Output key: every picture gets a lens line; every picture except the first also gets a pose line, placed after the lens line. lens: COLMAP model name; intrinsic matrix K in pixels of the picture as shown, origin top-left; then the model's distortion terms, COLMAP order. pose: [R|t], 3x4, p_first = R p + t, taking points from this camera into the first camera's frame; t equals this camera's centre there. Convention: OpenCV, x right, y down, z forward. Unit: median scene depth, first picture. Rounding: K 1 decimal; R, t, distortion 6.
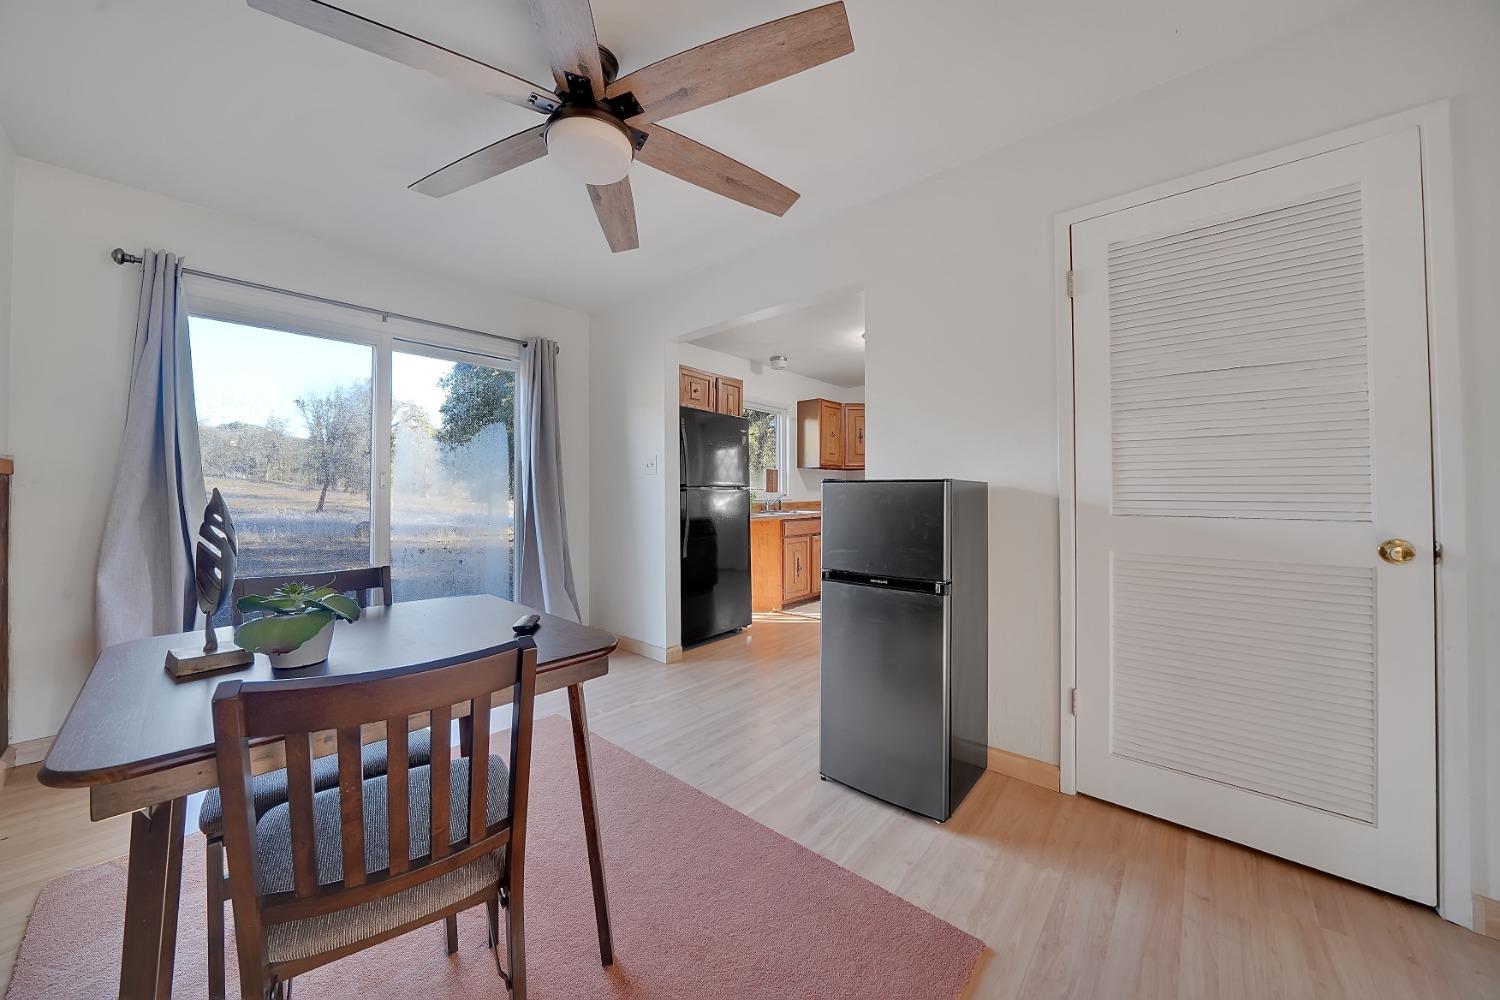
lens RADIAL K [[520.9, 0, 742.2], [0, 520.9, 485.8], [0, 0, 1]] dist [-0.023008, 0.001753]
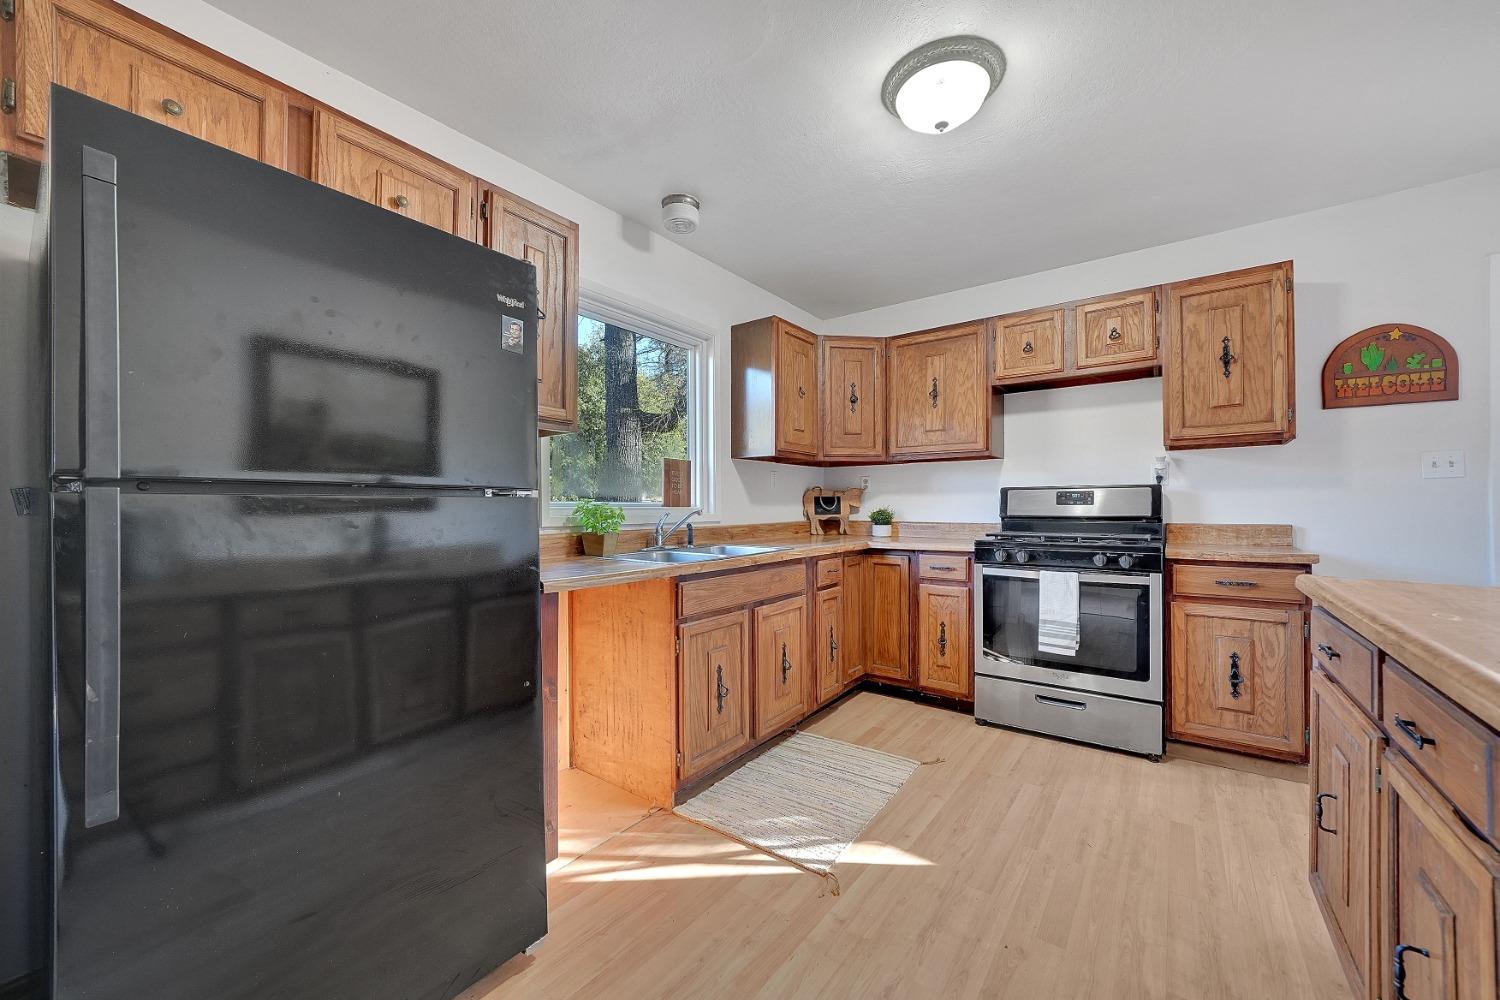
lens RADIAL K [[566.8, 0, 744.4], [0, 566.8, 505.5], [0, 0, 1]] dist [-0.012909, 0.000894]
pose [[0.996941, -0.002325, 0.078125, 0.112111], [0.001591, 0.999954, 0.009456, 0.009272], [-0.078144, -0.009303, 0.996899, 0.671579]]
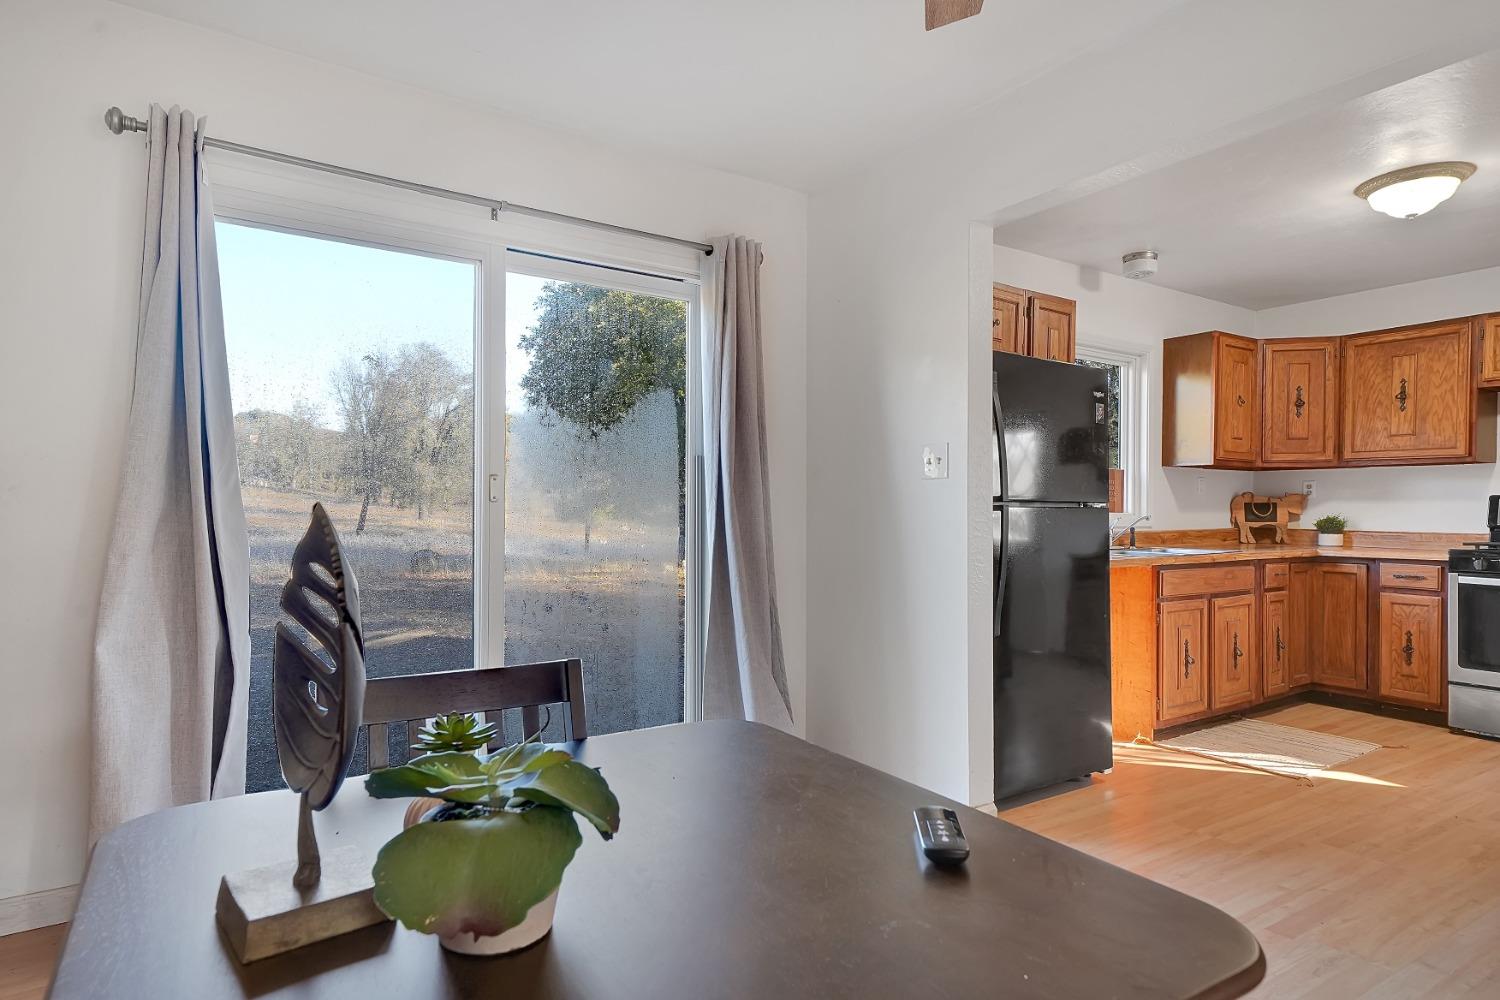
lens RADIAL K [[839.5, 0, 747.2], [0, 839.5, 510.0], [0, 0, 1]] dist [0.025389, 0.003229]
pose [[0.967119, 0.007409, -0.254216, -0.122627], [-0.004051, 0.999898, 0.013732, -0.000359], [0.254291, -0.012251, 0.967050, 0.097729]]
